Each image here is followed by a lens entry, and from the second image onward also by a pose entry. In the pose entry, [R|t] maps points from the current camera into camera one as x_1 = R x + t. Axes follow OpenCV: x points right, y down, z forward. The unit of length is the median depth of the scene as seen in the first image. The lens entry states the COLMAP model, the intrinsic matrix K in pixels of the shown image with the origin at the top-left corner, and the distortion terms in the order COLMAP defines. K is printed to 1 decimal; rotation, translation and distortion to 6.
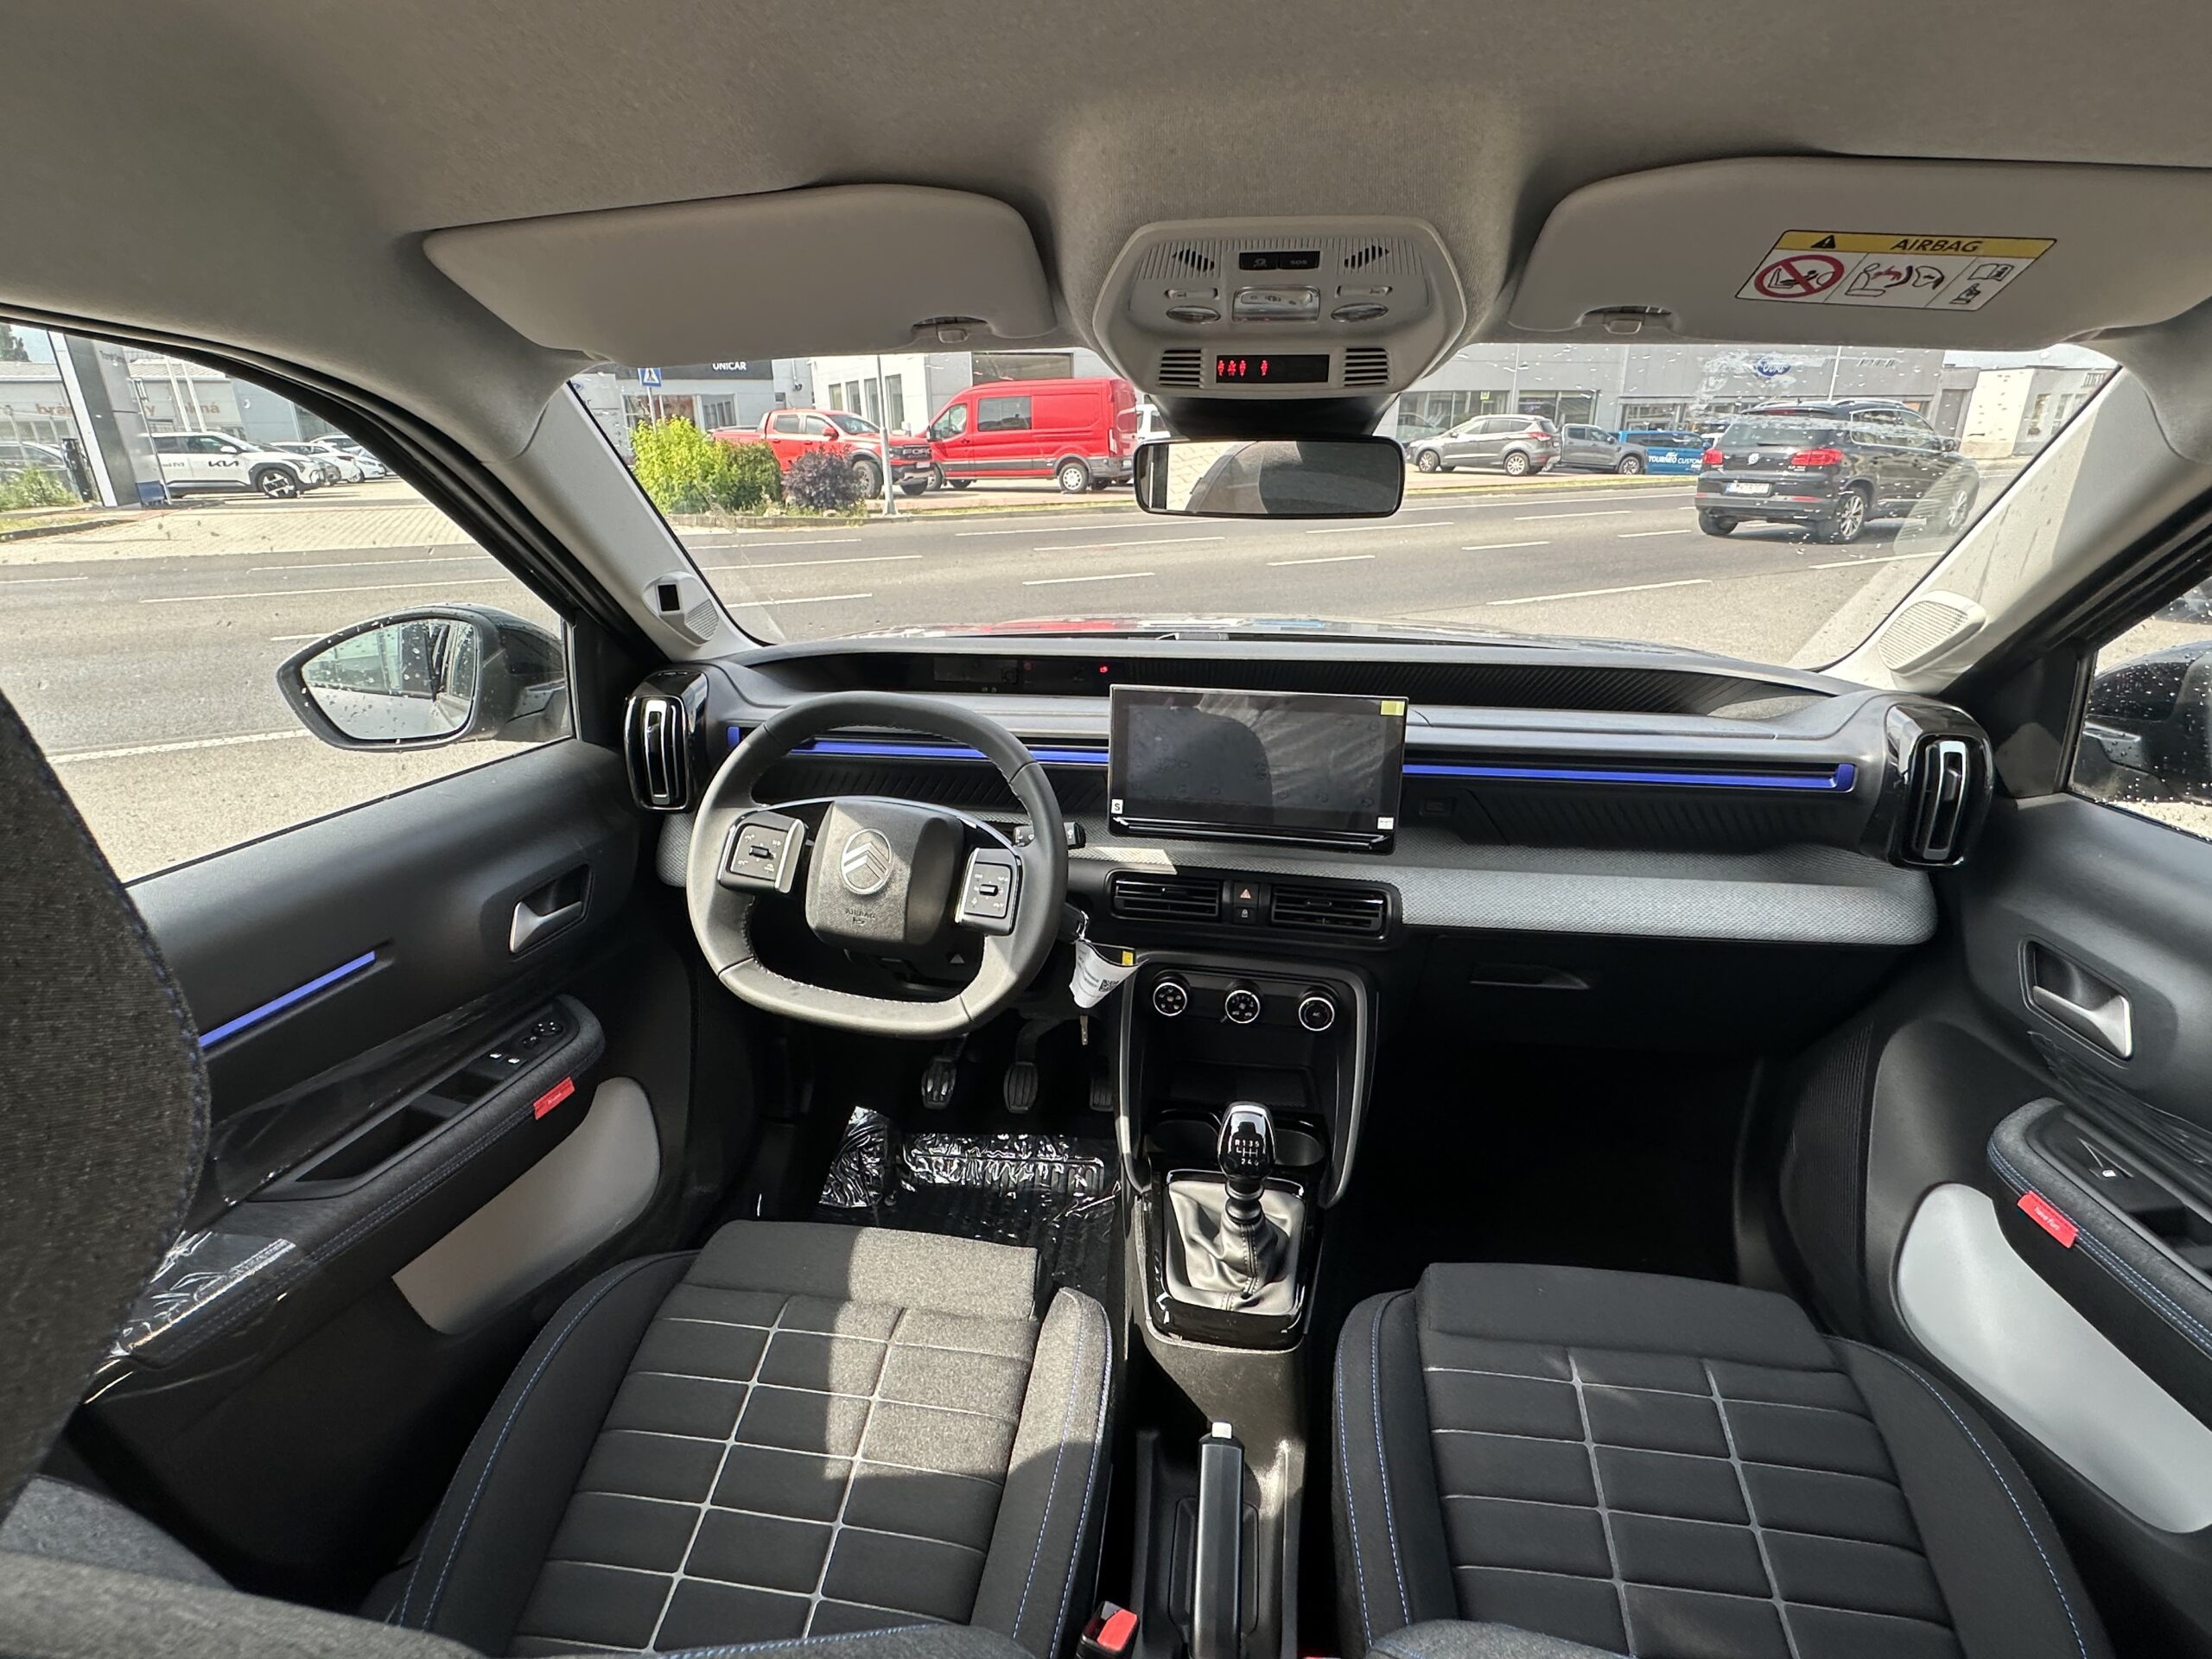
lens RADIAL K [[1077.4, 0, 1106.0], [0, 1077.4, 829.5], [0, 0, 1]] dist [0.009926, -0.000163]
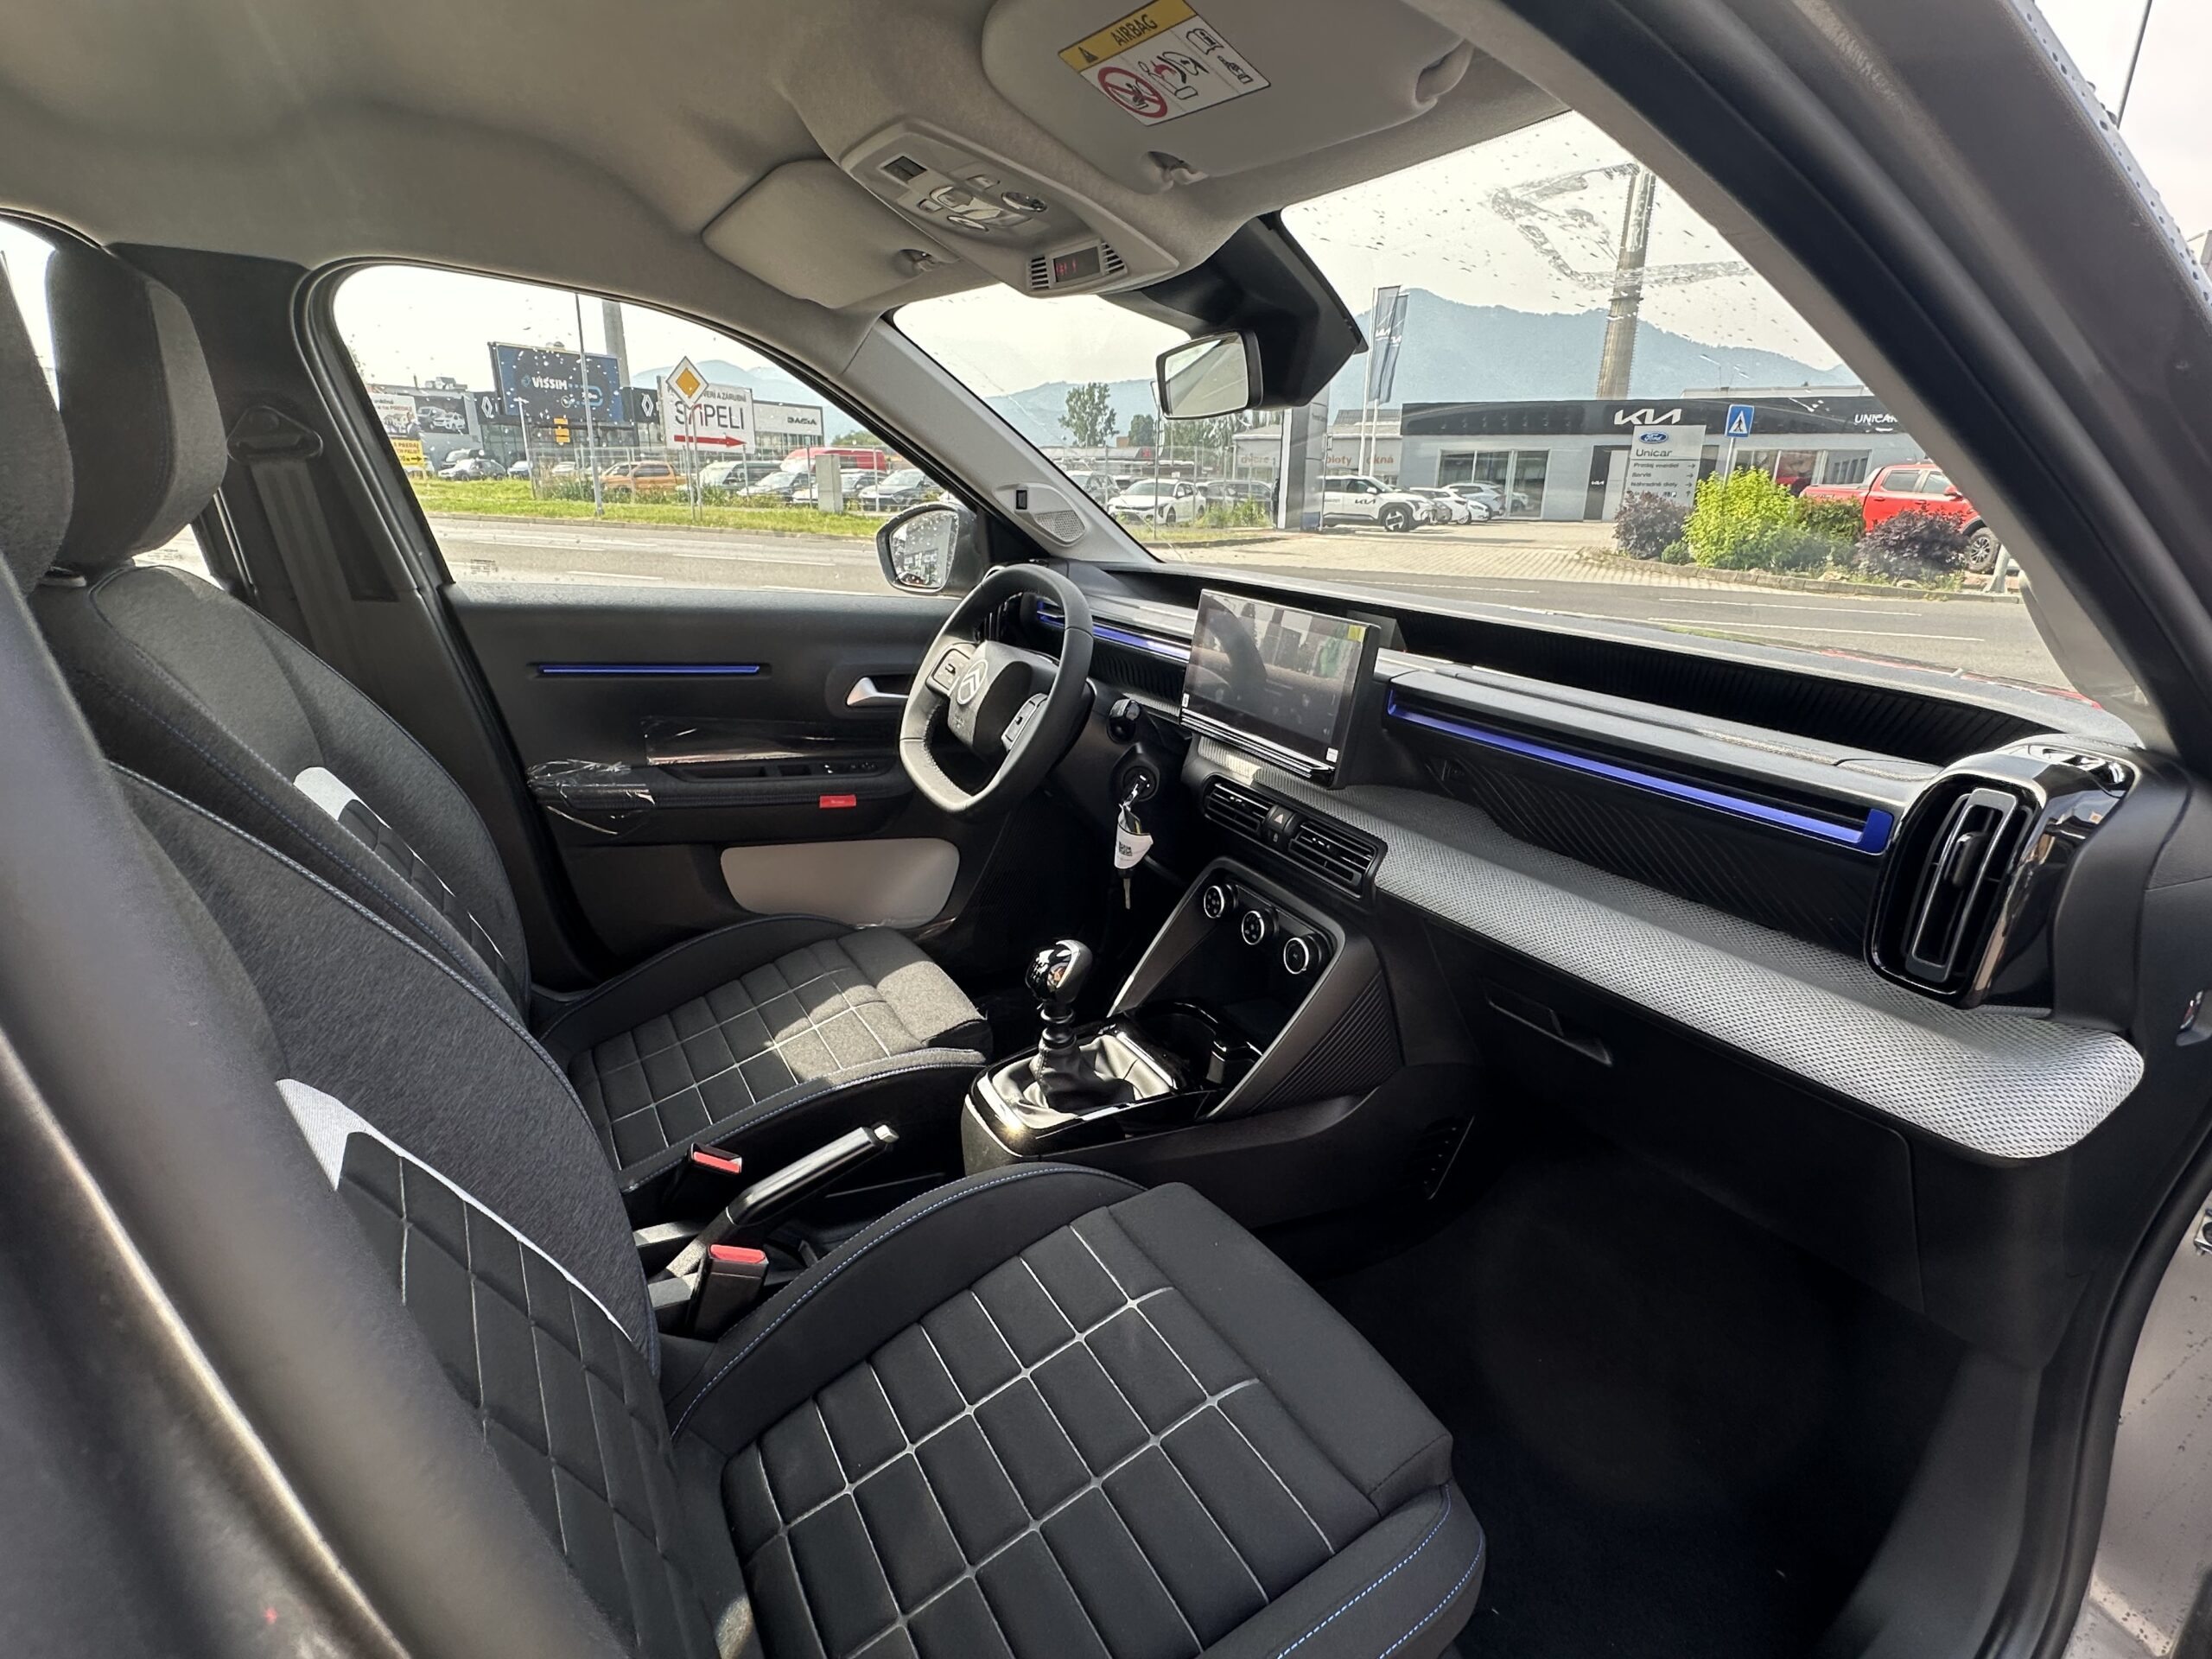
lens RADIAL K [[1077.4, 0, 1106.0], [0, 1077.4, 829.5], [0, 0, 1]] dist [0.009926, -0.000163]
pose [[0.618625, 0.267519, -0.738740, 0.776286], [-0.301276, 0.949144, 0.091422, 0.026628], [0.725628, 0.166009, 0.667761, 0.220340]]
